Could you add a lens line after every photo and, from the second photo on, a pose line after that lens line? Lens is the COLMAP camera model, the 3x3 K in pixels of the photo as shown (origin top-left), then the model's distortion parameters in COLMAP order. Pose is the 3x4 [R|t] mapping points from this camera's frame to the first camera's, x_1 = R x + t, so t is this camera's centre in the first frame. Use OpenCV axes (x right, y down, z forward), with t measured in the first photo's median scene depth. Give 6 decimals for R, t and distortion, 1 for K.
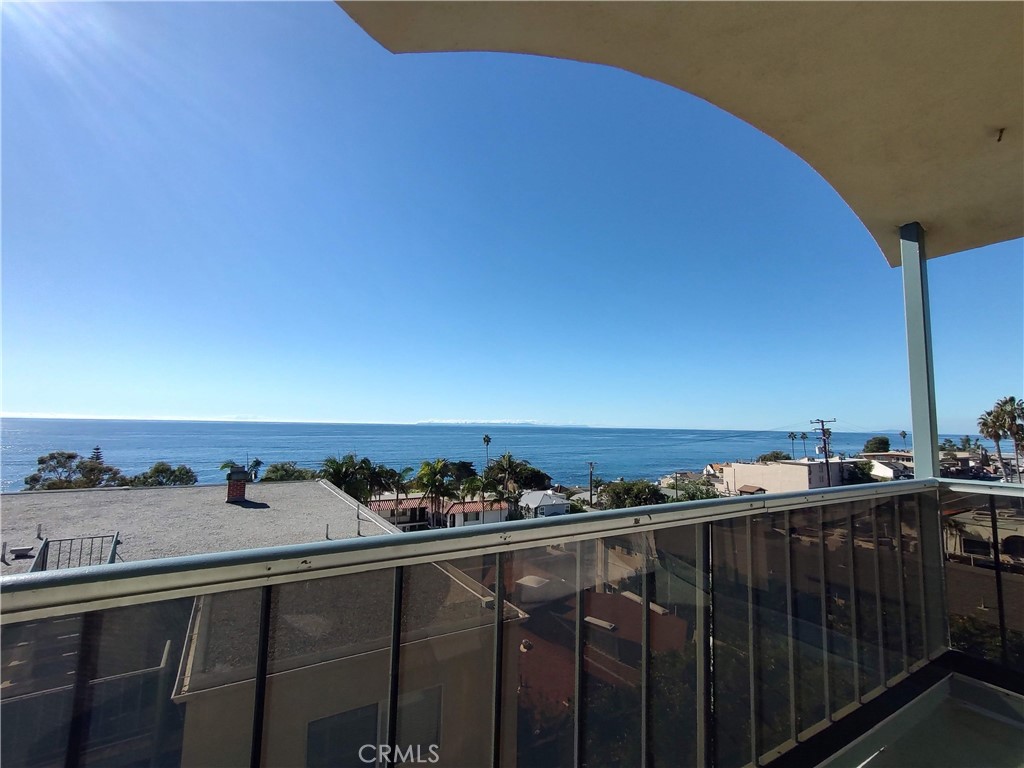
lens RADIAL K [[465.4, 0, 510.9], [0, 465.4, 377.4], [0, 0, 1]] dist [-0.002737, 0.001211]
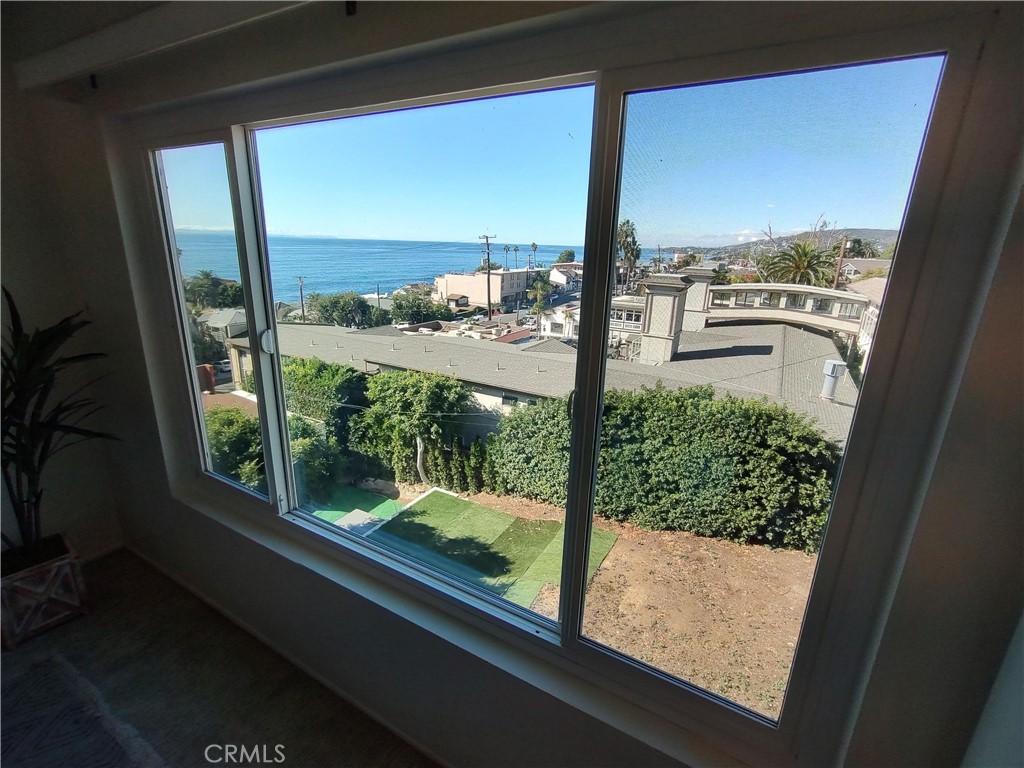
lens RADIAL K [[465.4, 0, 520.9], [0, 465.4, 386.7], [0, 0, 1]] dist [-0.002737, 0.001211]
pose [[0.870114, -0.136431, 0.473590, 0.126882], [-0.066552, 0.919595, 0.387190, -0.016016], [-0.488336, -0.368417, 0.791073, -0.100737]]
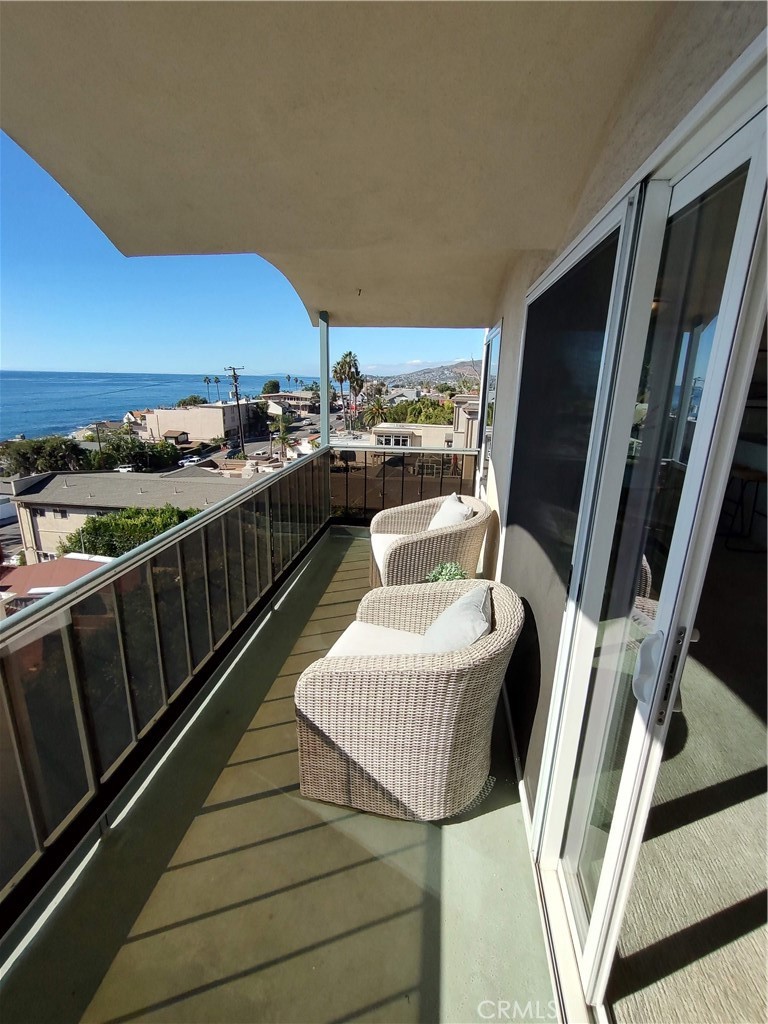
lens RADIAL K [[465.4, 0, 388.7], [0, 465.4, 515.4], [0, 0, 1]] dist [-0.002737, 0.001211]
pose [[0.619963, -0.227957, 0.750788, -0.022011], [-0.090295, 0.929782, 0.356865, -0.010148], [-0.779418, -0.289035, 0.555847, -0.018670]]
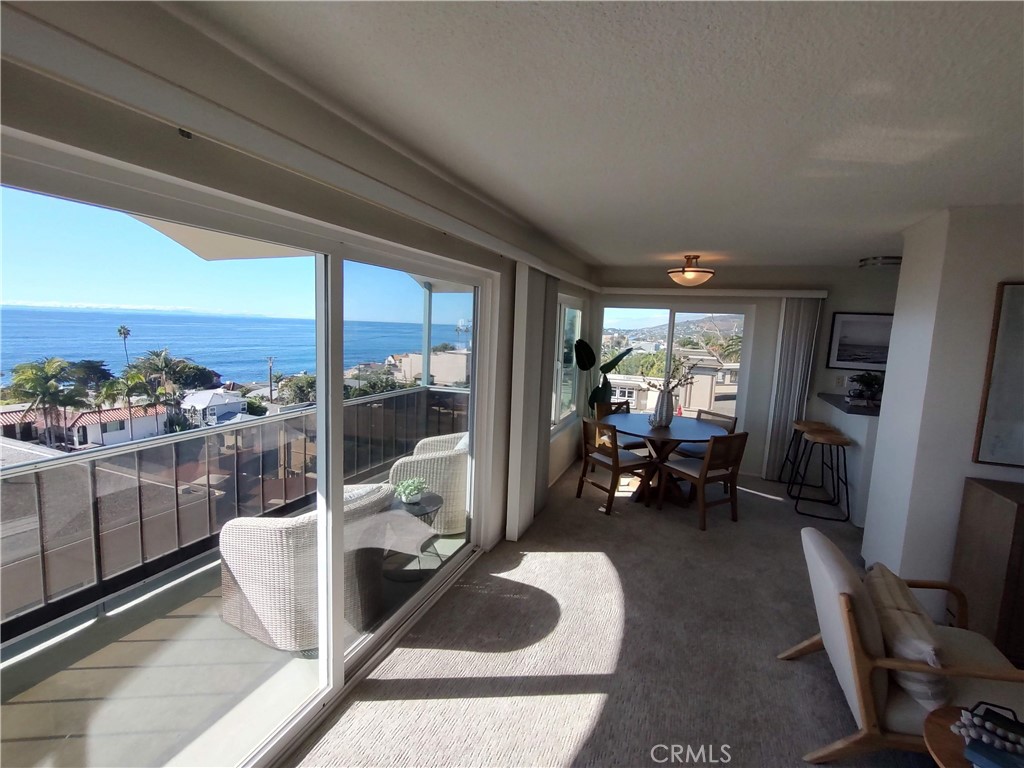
lens RADIAL K [[465.4, 0, 510.3], [0, 465.4, 381.2], [0, 0, 1]] dist [-0.002737, 0.001211]
pose [[0.799022, -0.058681, 0.598431, -0.009747], [-0.085535, 0.974014, 0.209716, -0.014704], [-0.595187, -0.218754, 0.773239, -0.047770]]
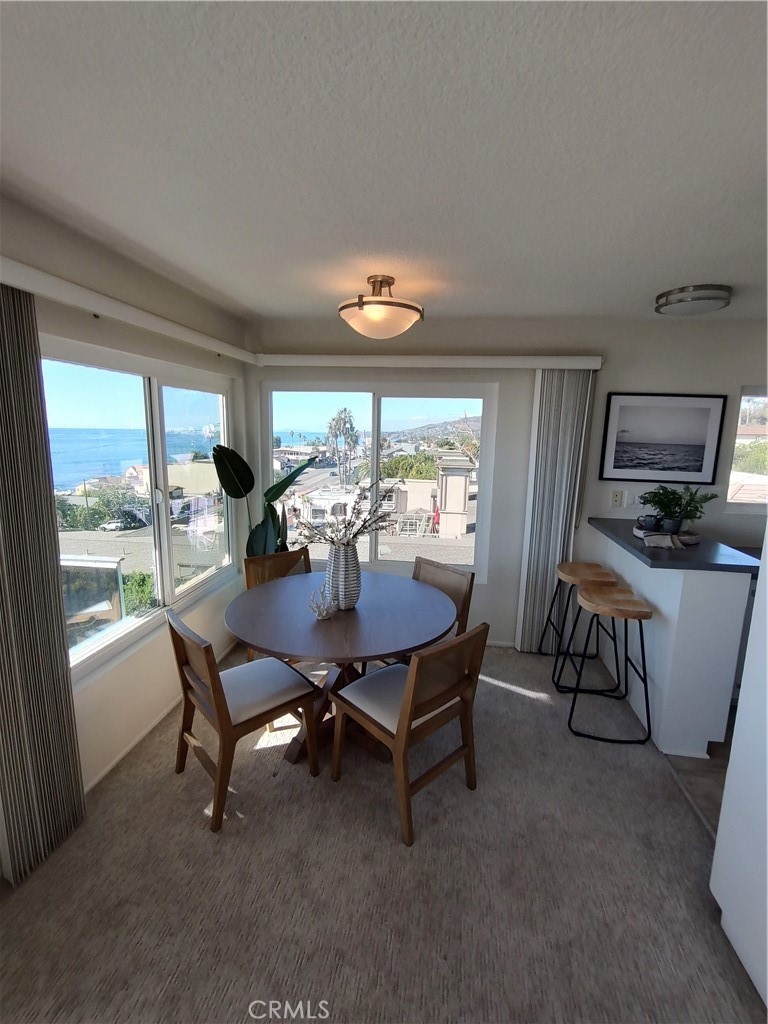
lens RADIAL K [[465.4, 0, 388.4], [0, 465.4, 514.9], [0, 0, 1]] dist [-0.002737, 0.001211]
pose [[0.630417, -0.142446, 0.763075, 0.028622], [-0.085383, 0.964330, 0.250554, -0.011843], [-0.771547, -0.223107, 0.595767, -0.030421]]
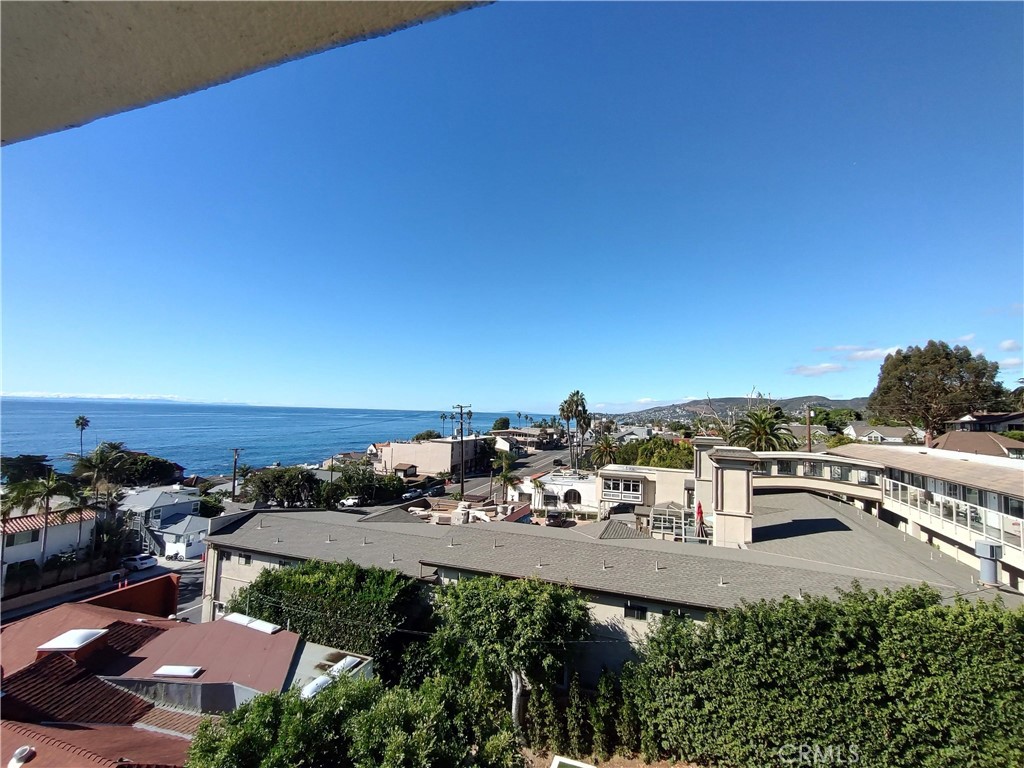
lens RADIAL K [[465.4, 0, 509.4], [0, 465.4, 384.7], [0, 0, 1]] dist [-0.002737, 0.001211]
pose [[0.781941, 0.040718, 0.622022, 0.040788], [-0.078360, 0.996369, 0.033283, -0.006852], [-0.618408, -0.074767, 0.782292, 0.028019]]
